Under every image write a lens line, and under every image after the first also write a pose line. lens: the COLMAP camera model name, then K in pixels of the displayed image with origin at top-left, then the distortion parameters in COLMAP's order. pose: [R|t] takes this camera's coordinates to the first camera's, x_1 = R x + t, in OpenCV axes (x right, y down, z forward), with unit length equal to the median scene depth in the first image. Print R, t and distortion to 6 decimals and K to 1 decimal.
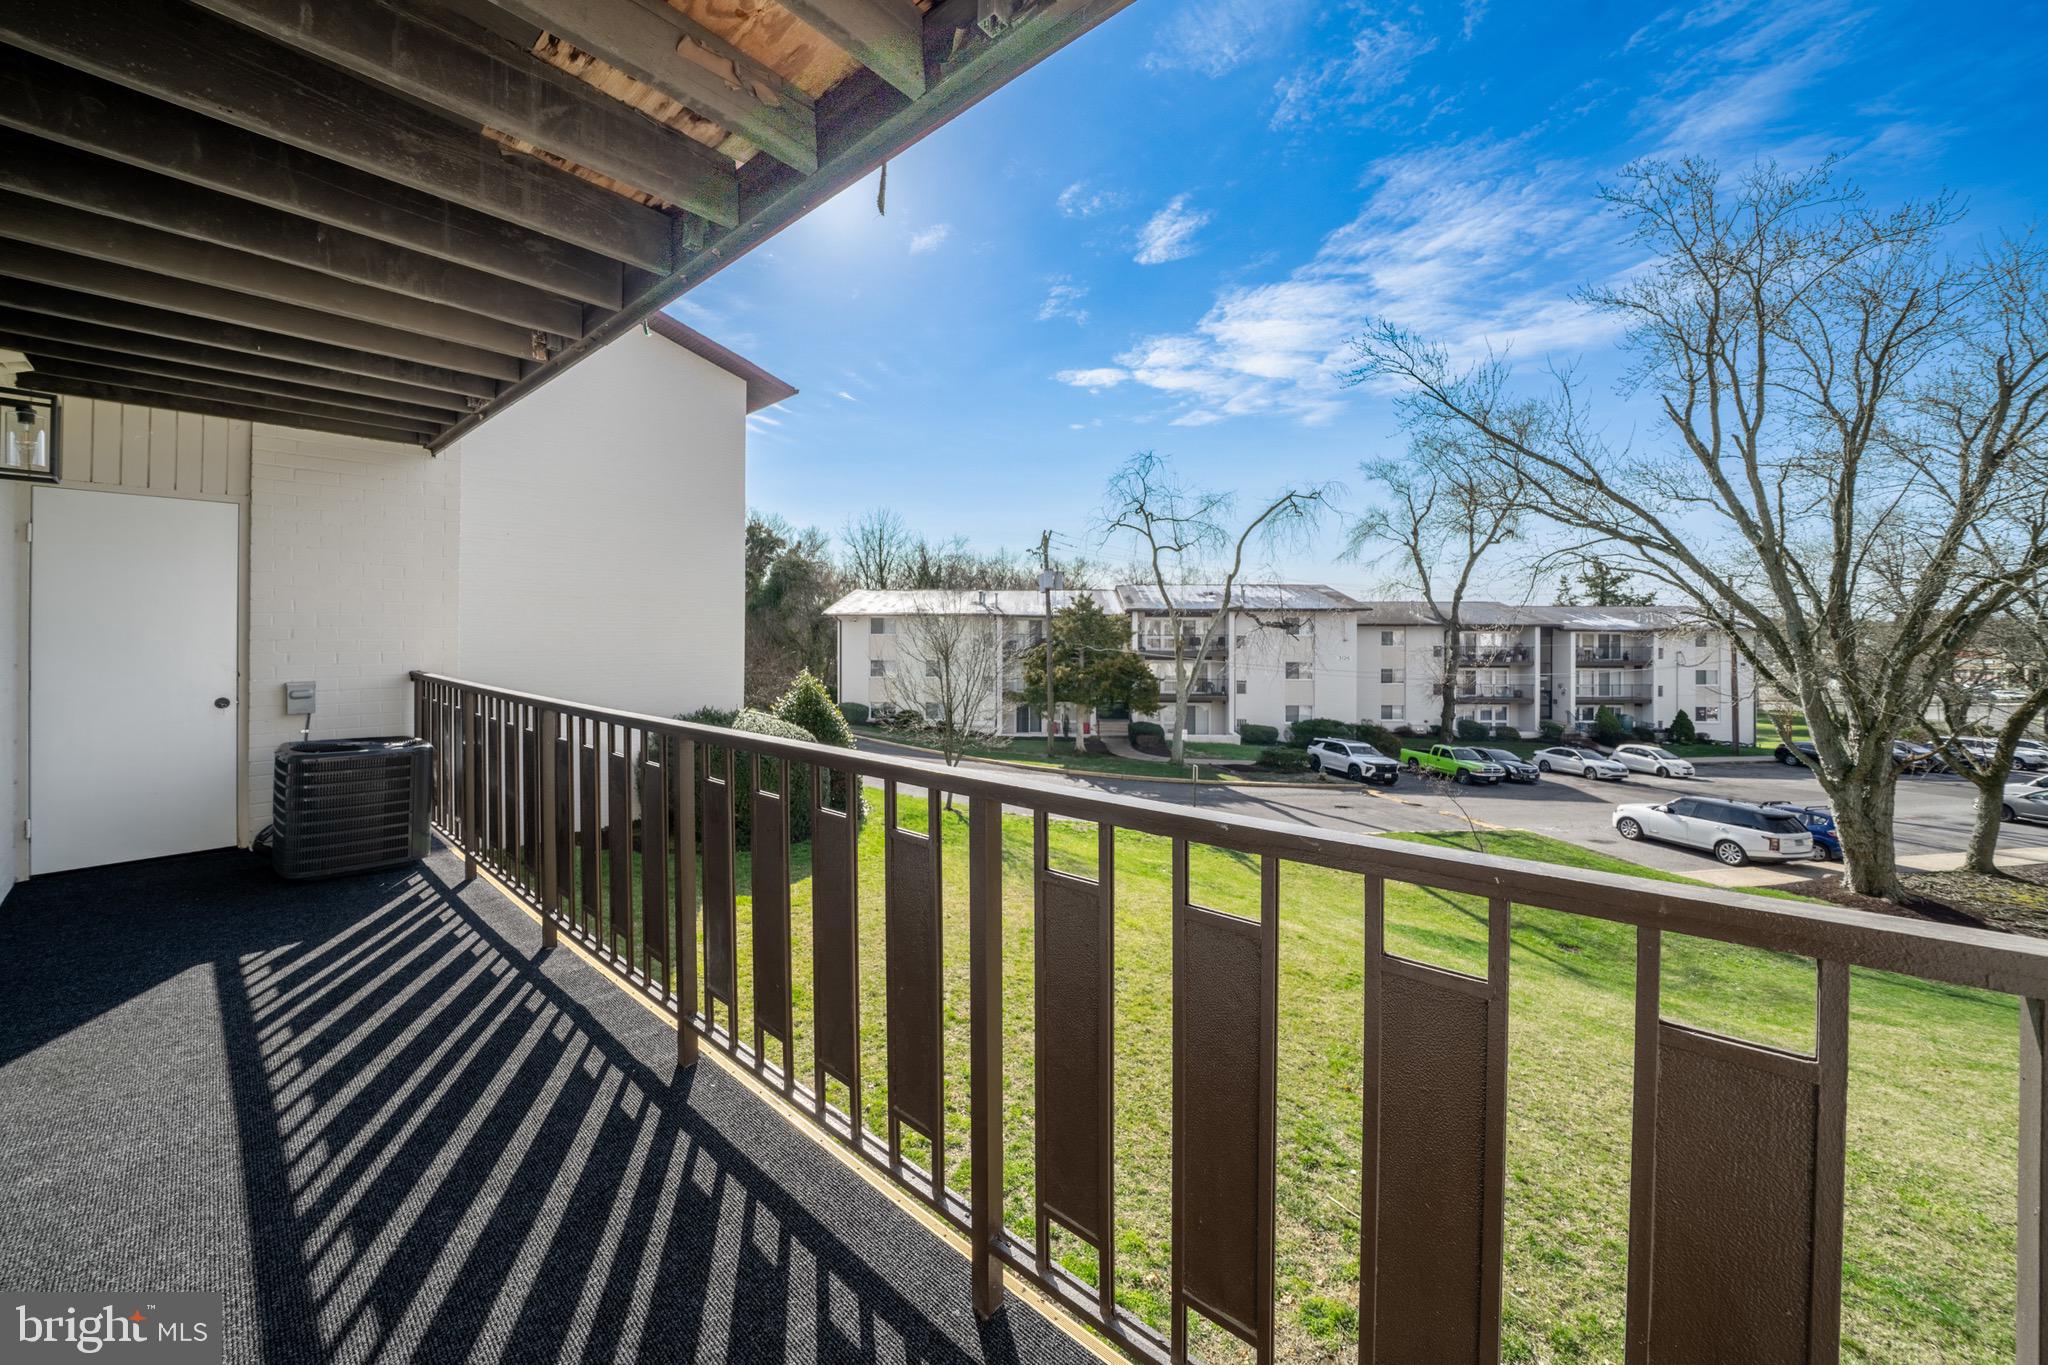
lens RADIAL K [[738.7, 0, 1026.4], [0, 738.7, 635.7], [0, 0, 1]] dist [0.000094, -0.000118]
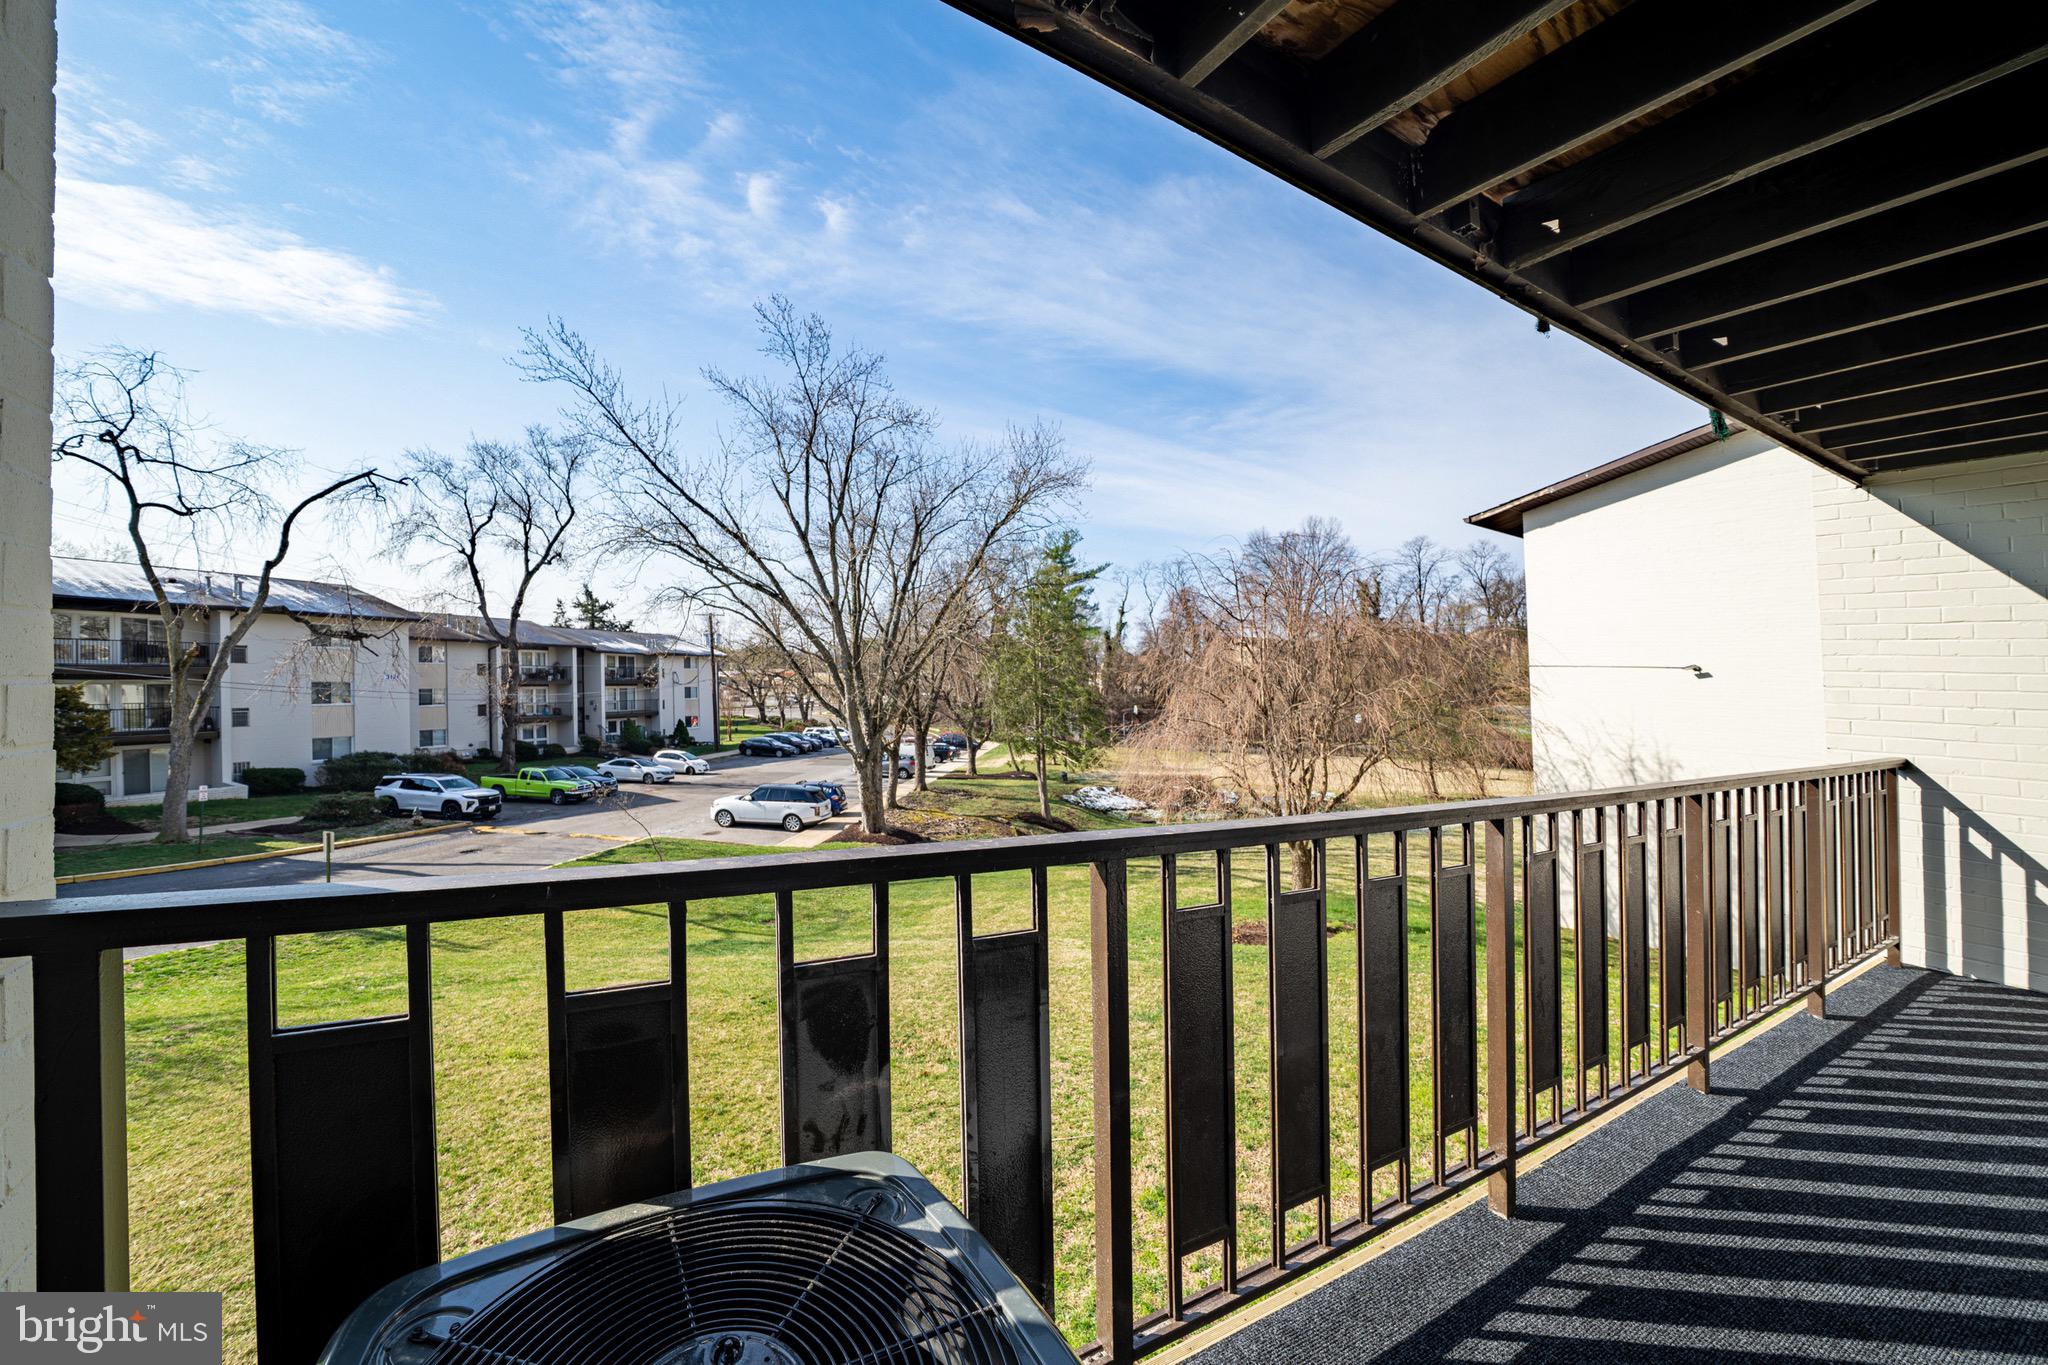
lens RADIAL K [[748.3, 0, 970.0], [0, 748.3, 650.0], [0, 0, 1]] dist [-0.012569, -0.000163]
pose [[0.397705, 0.035300, 0.916834, -0.086707], [-0.032310, 0.999179, -0.024455, -0.000773], [-0.916944, -0.019897, 0.398519, 0.070726]]
